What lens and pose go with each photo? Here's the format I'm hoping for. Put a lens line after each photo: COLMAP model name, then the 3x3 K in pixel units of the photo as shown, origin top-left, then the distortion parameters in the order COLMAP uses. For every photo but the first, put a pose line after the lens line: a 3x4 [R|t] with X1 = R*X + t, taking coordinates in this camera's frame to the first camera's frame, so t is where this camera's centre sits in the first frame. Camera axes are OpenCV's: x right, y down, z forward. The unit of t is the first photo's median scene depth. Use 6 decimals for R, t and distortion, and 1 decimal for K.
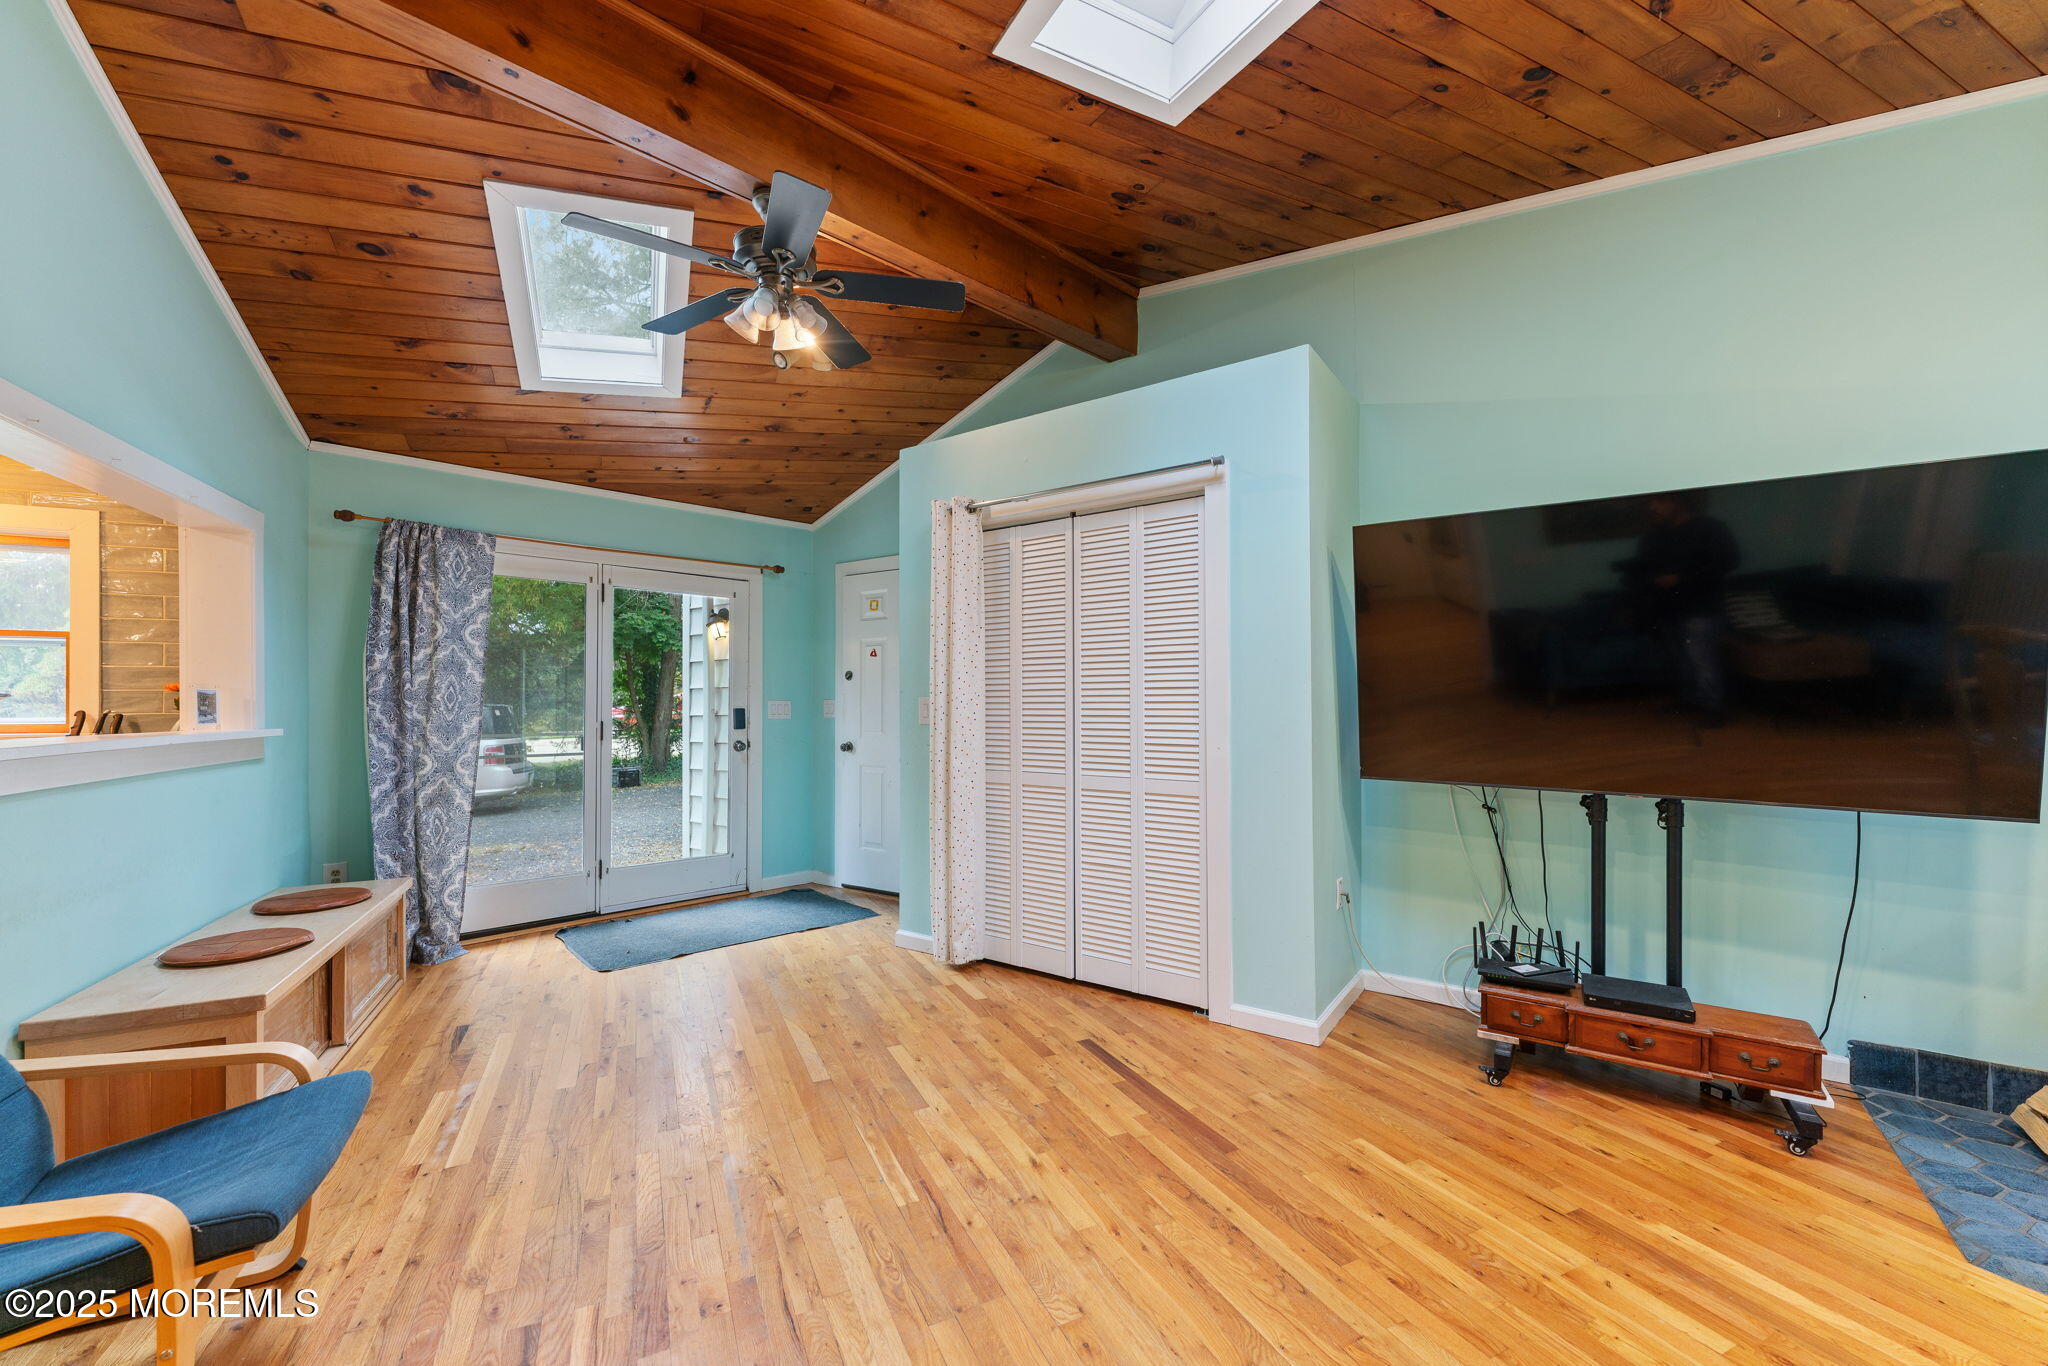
lens RADIAL K [[809.3, 0, 1021.1], [0, 809.3, 697.9], [0, 0, 1]] dist [0.000623, -0.000006]
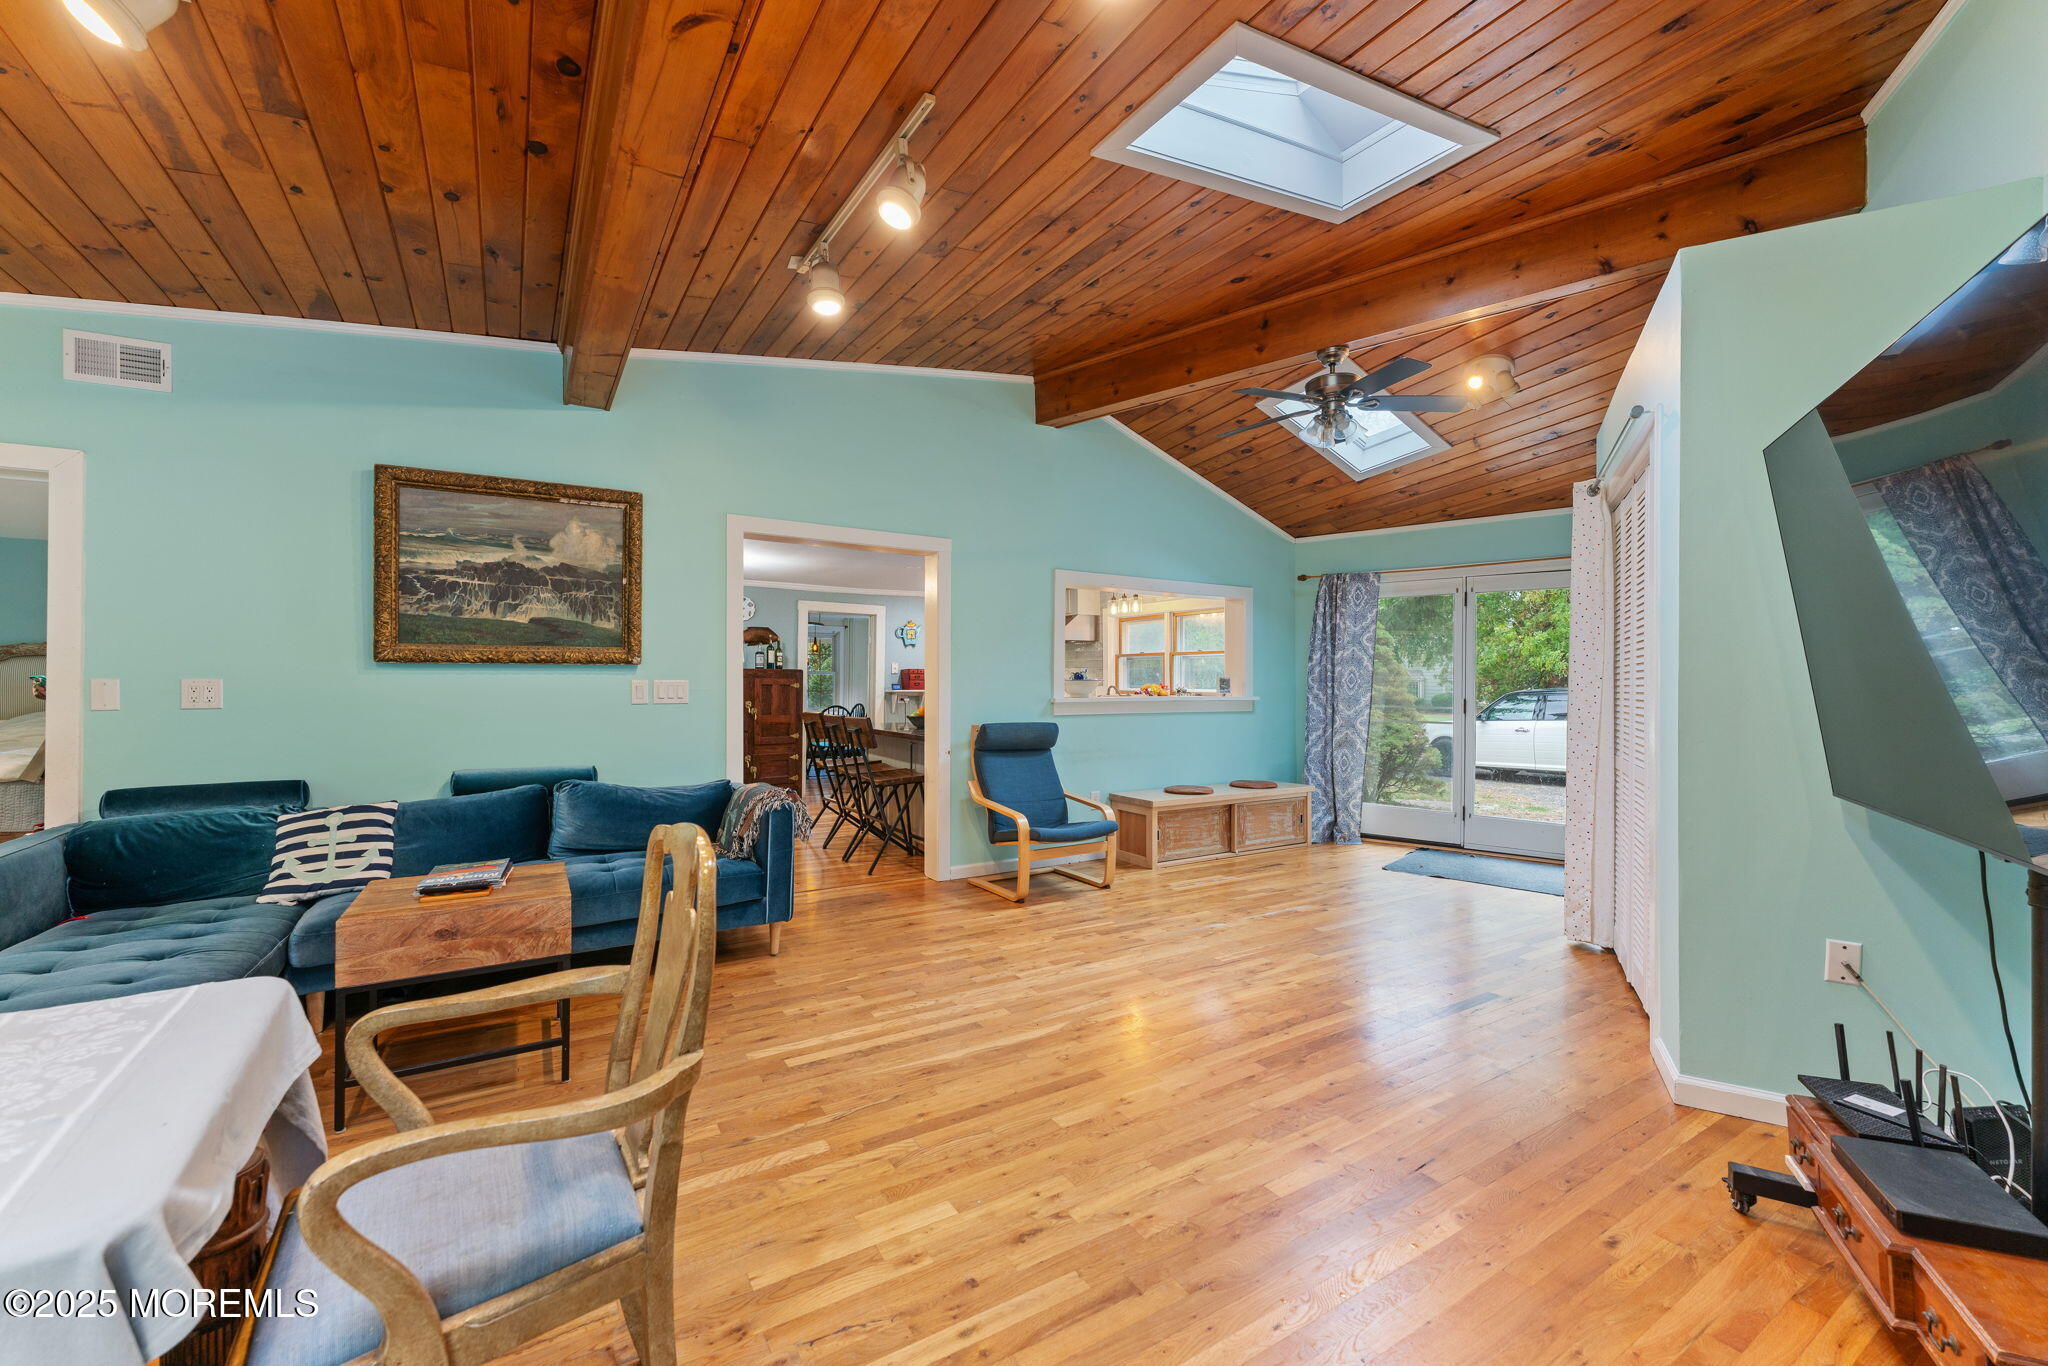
lens RADIAL K [[809.3, 0, 1020.5], [0, 809.3, 681.7], [0, 0, 1]] dist [0.000623, -0.000006]
pose [[0.112574, -0.000175, -0.993643, 1.064616], [0.001151, 0.999999, -0.000046, 0.001117], [0.993643, -0.001139, 0.112574, 0.235609]]
